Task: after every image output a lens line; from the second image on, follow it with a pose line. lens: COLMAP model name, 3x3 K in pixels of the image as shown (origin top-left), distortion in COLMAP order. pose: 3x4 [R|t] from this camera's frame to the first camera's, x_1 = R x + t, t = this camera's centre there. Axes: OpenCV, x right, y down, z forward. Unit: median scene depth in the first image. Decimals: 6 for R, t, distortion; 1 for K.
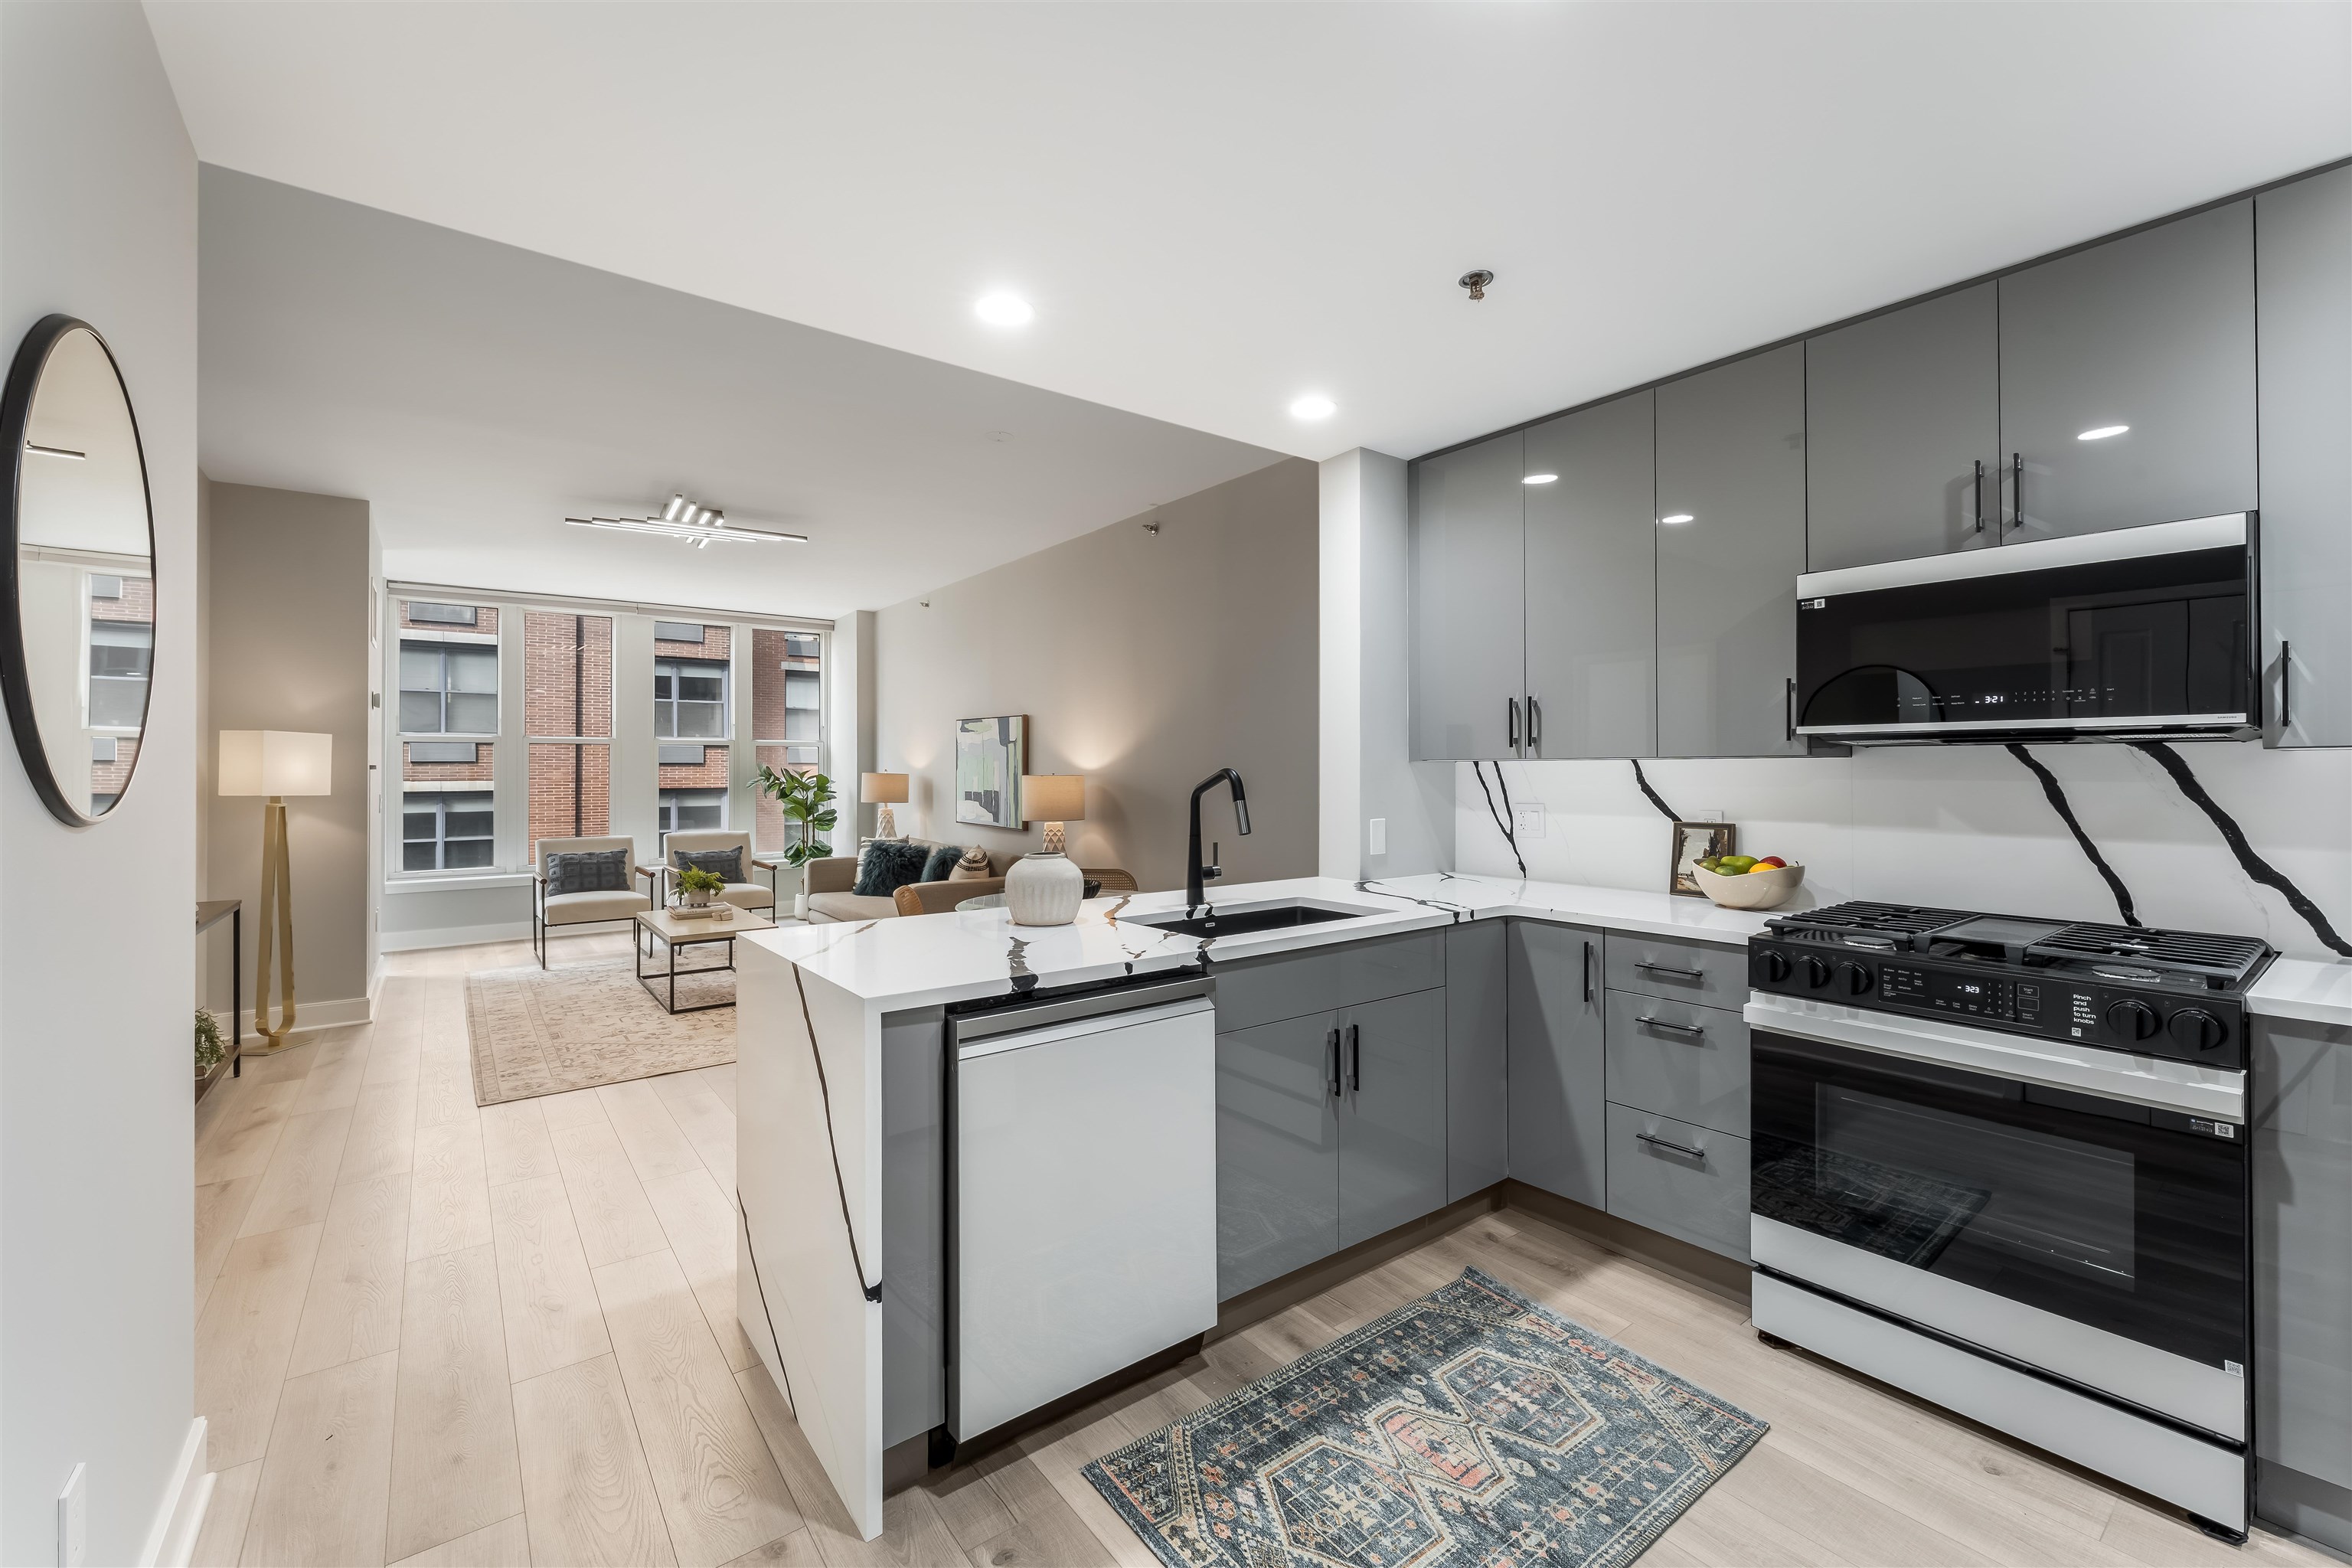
lens RADIAL K [[943.8, 0, 1180.3], [0, 943.8, 770.2], [0, 0, 1]] dist [-0.004642, 0.001060]
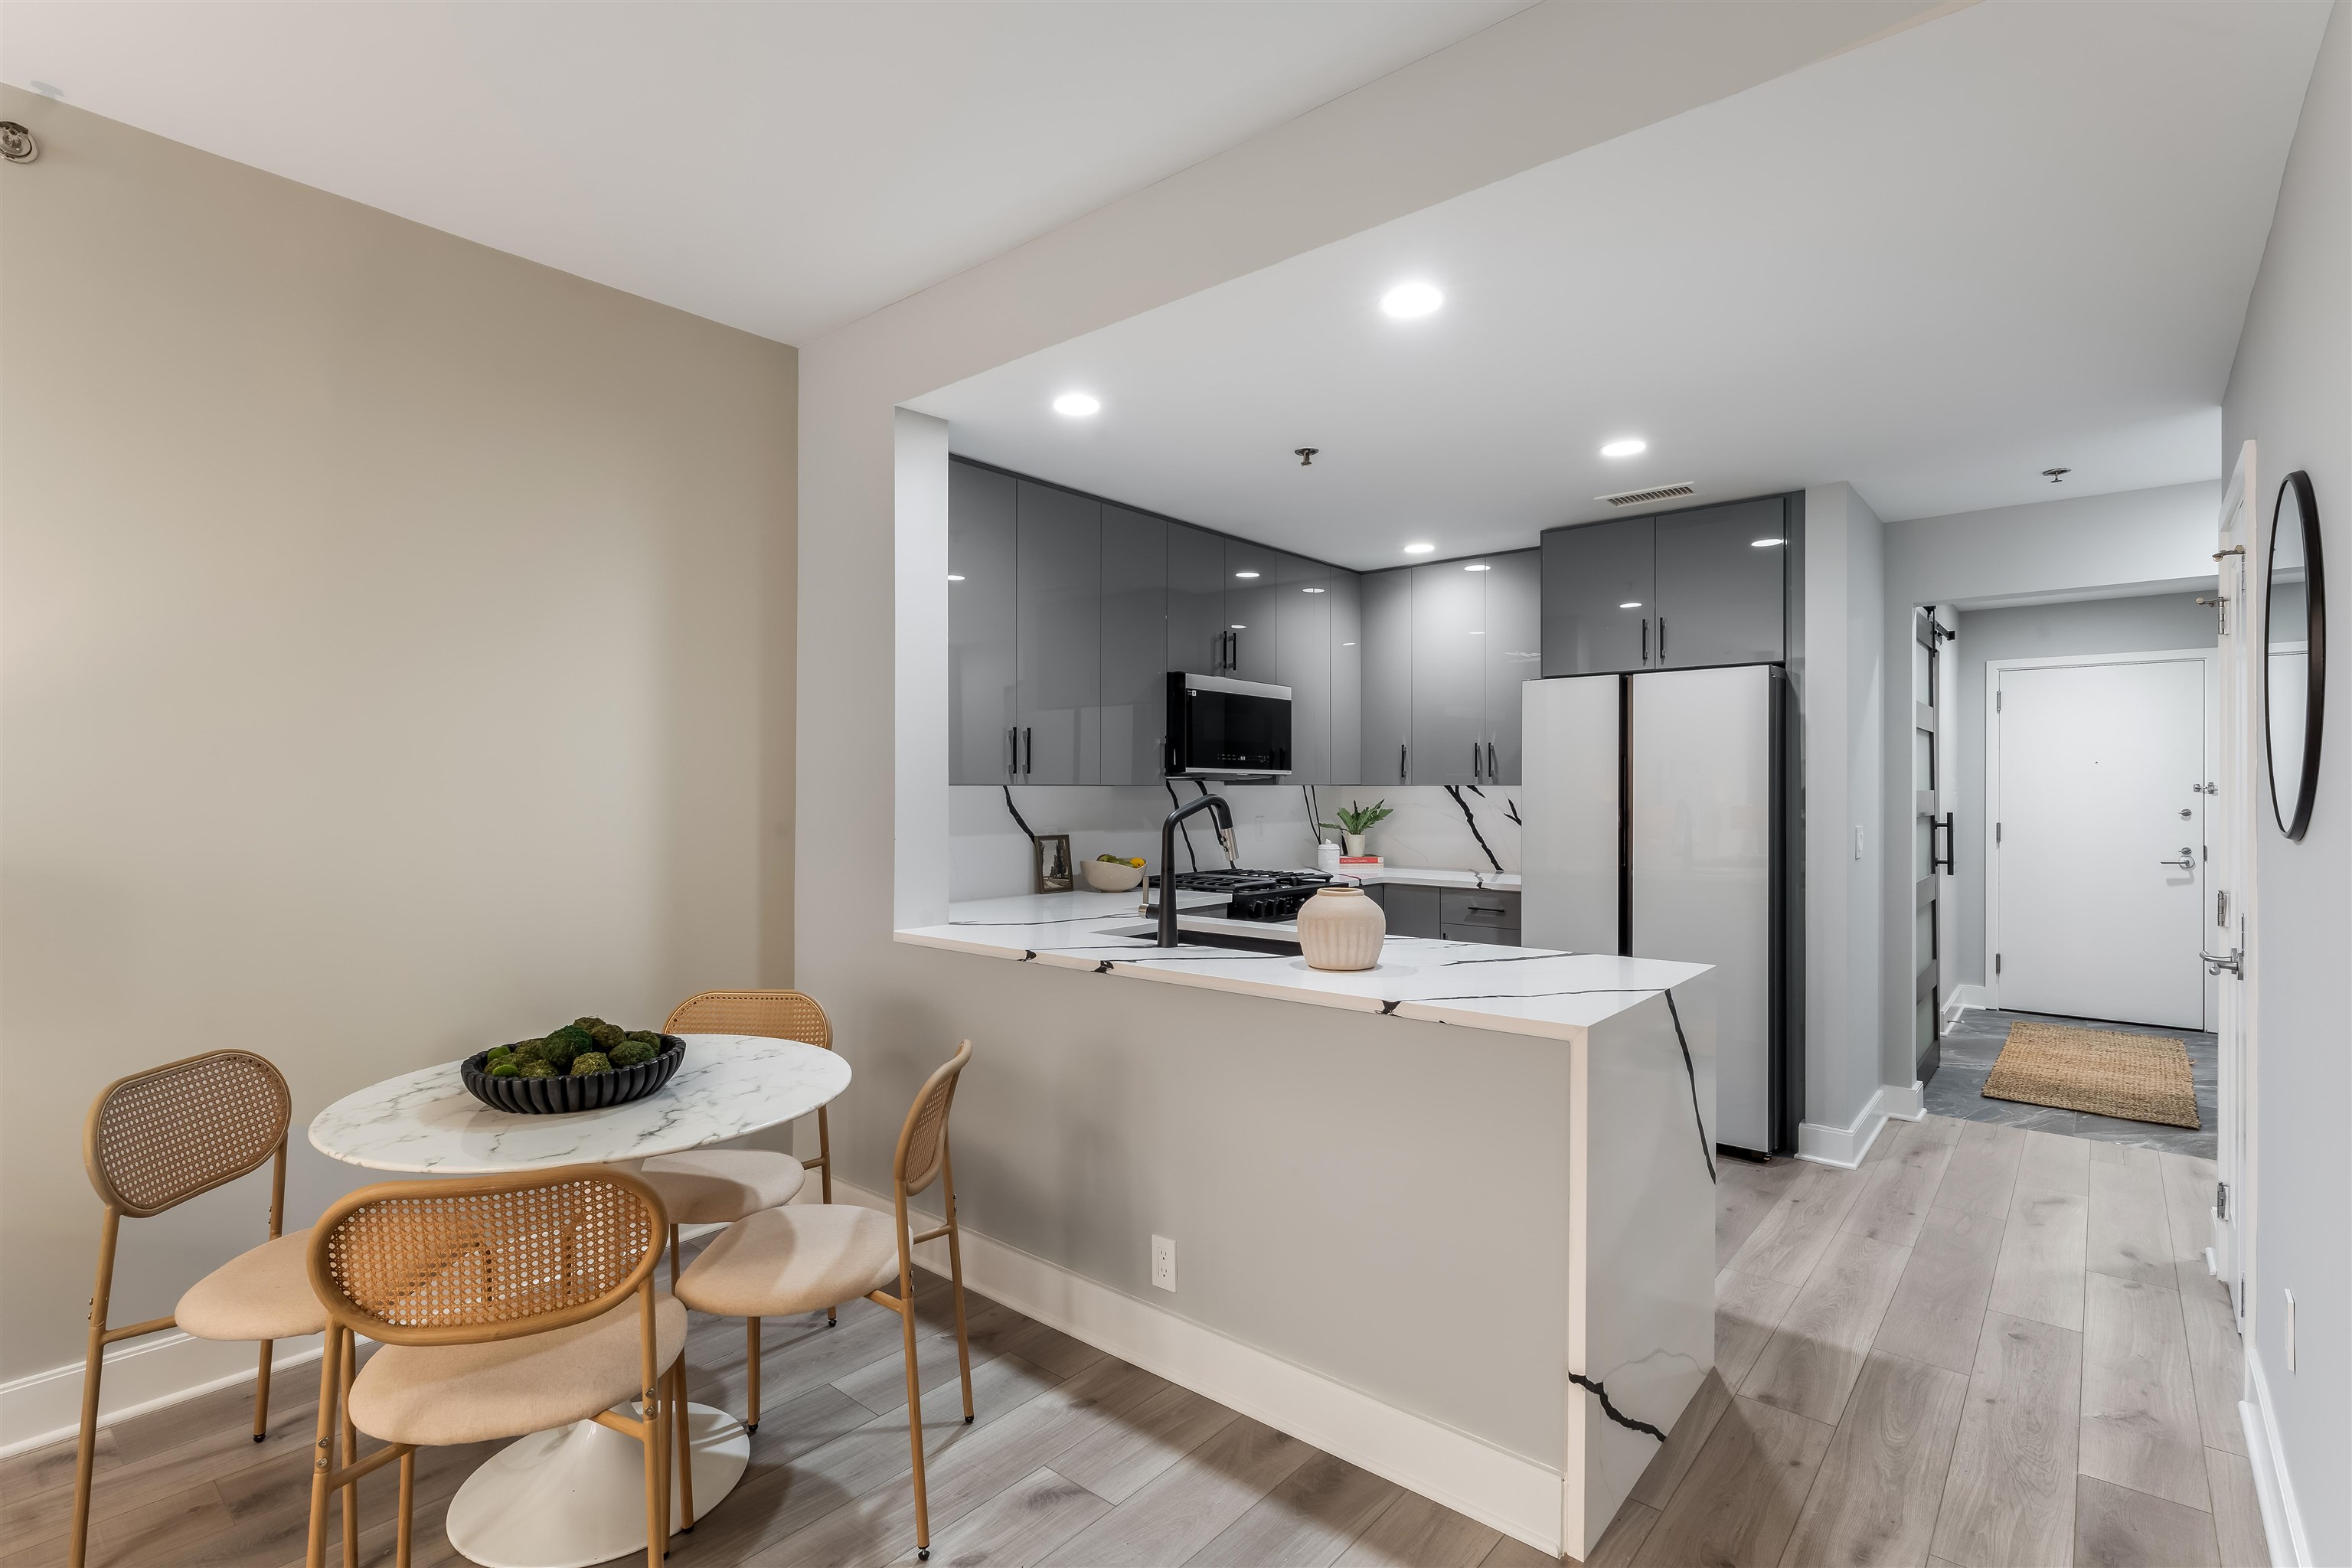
lens RADIAL K [[1104.8, 0, 1166.1], [0, 1104.8, 784.3], [0, 0, 1]] dist [0.000853, -0.001377]
pose [[-0.199075, 0.004876, 0.979972, -0.803847], [-0.001049, 0.999986, -0.005188, -0.005276], [-0.979984, -0.002061, -0.199067, 0.964443]]
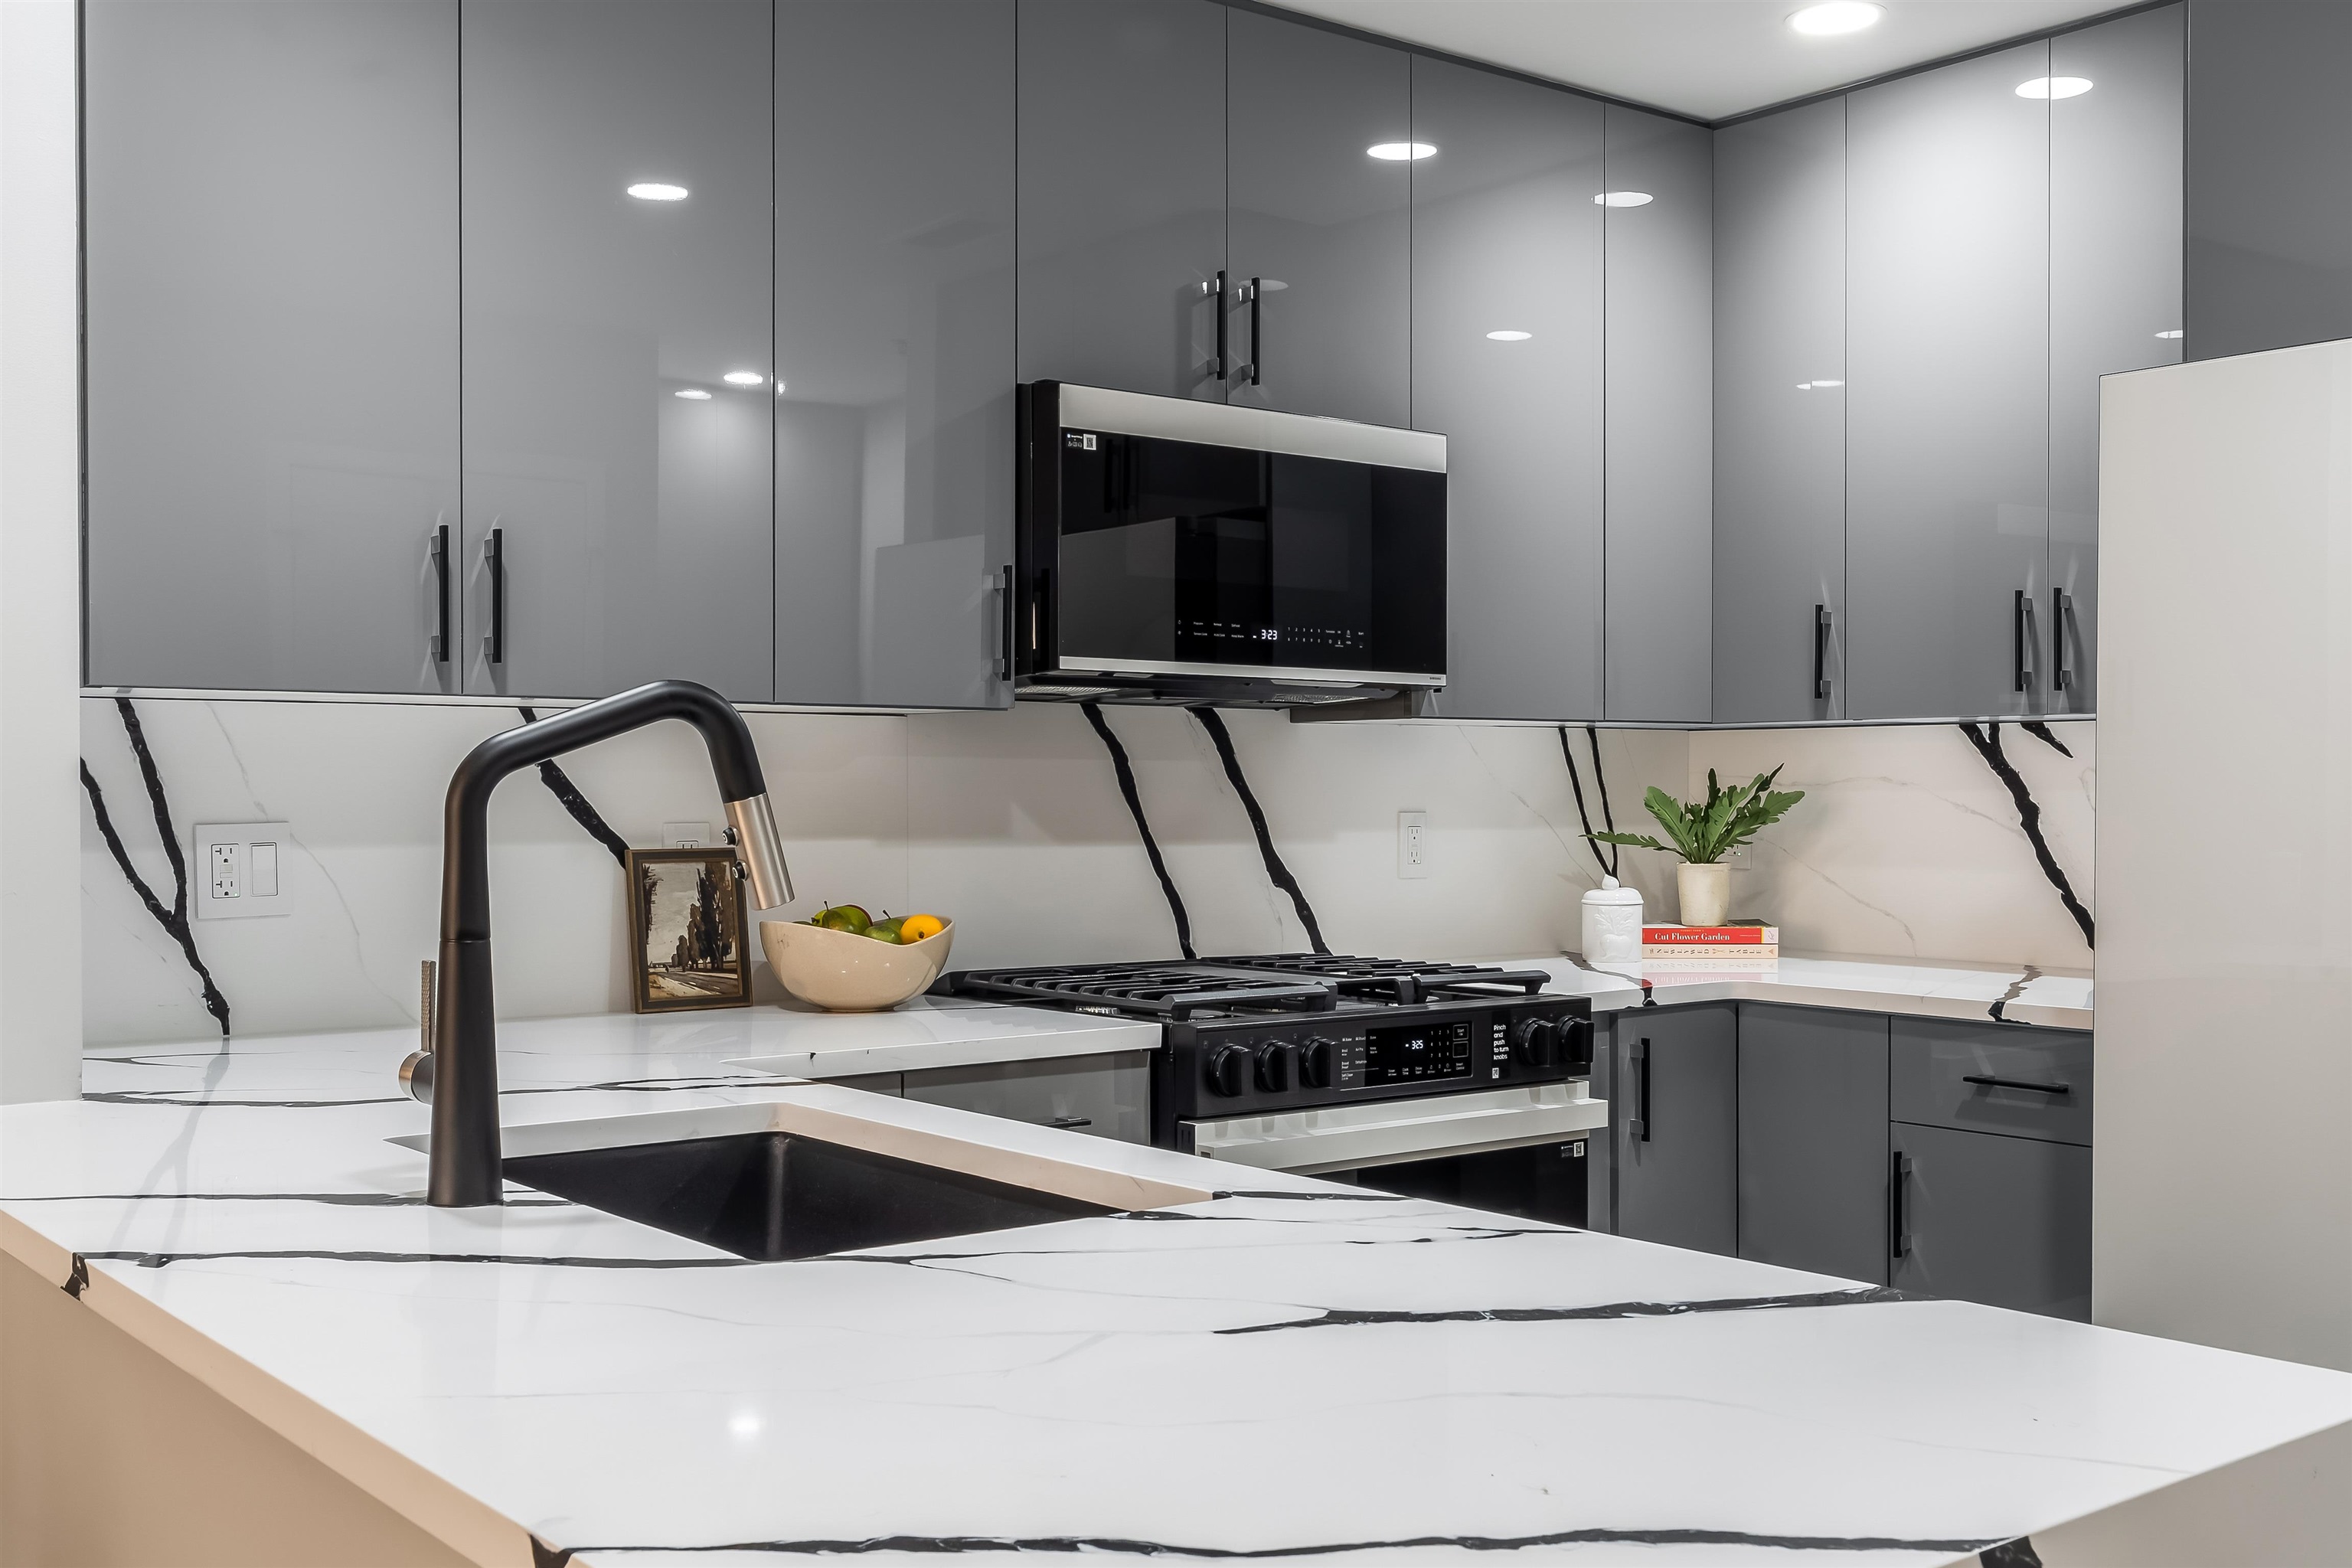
lens RADIAL K [[2351.6, 0, 1159.4], [0, 2351.6, 834.2], [0, 0, 1]] dist [-0.004176, 0.000000]
pose [[0.003425, -0.017416, 0.999842, -0.498273], [-0.000434, 0.999848, 0.017418, 0.023835], [-0.999994, -0.000493, 0.003417, 0.642077]]
